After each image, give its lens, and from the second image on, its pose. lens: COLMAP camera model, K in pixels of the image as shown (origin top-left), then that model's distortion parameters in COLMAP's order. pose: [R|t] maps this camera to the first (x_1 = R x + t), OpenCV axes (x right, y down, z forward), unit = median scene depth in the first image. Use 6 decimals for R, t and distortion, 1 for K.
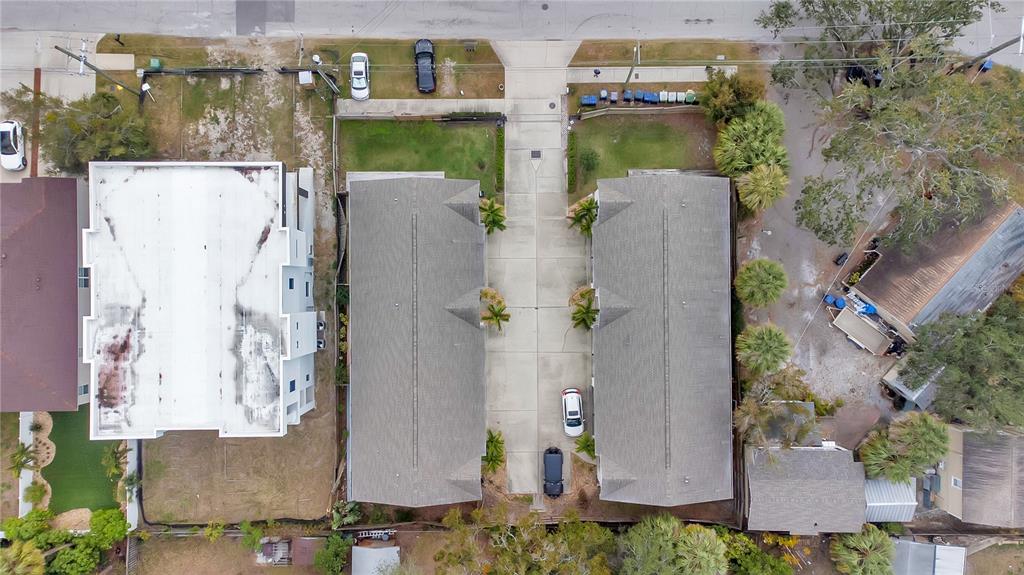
lens RADIAL K [[787.8, 0, 493.8], [0, 787.8, 289.9], [0, 0, 1]] dist [0.058092, 0.005051]
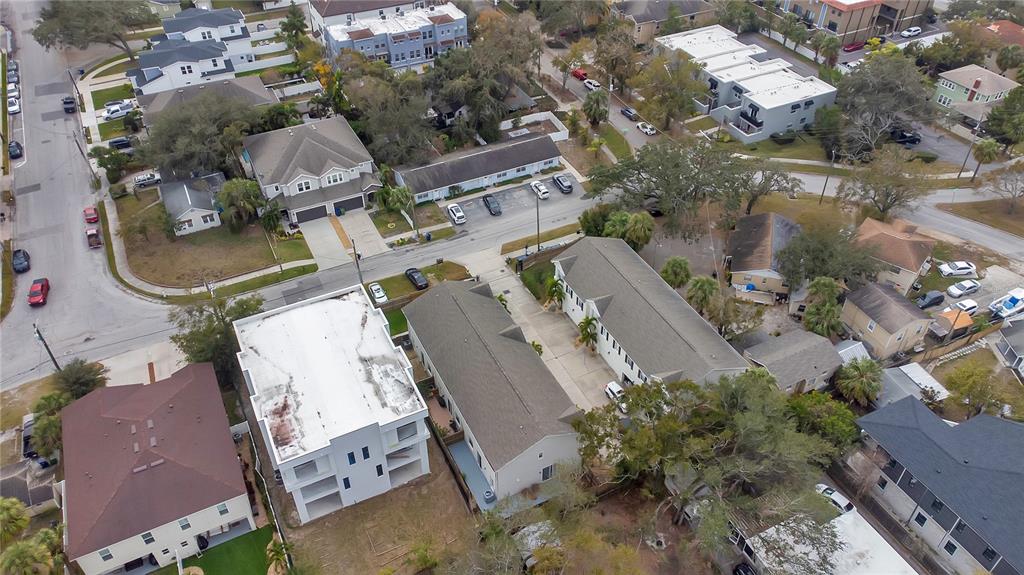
lens RADIAL K [[787.8, 0, 493.8], [0, 787.8, 289.9], [0, 0, 1]] dist [0.058092, 0.005051]
pose [[0.905045, -0.264333, 0.333197, -0.533165], [0.425298, 0.569501, -0.703413, 0.992513], [-0.003821, 0.778329, 0.627845, 0.063844]]
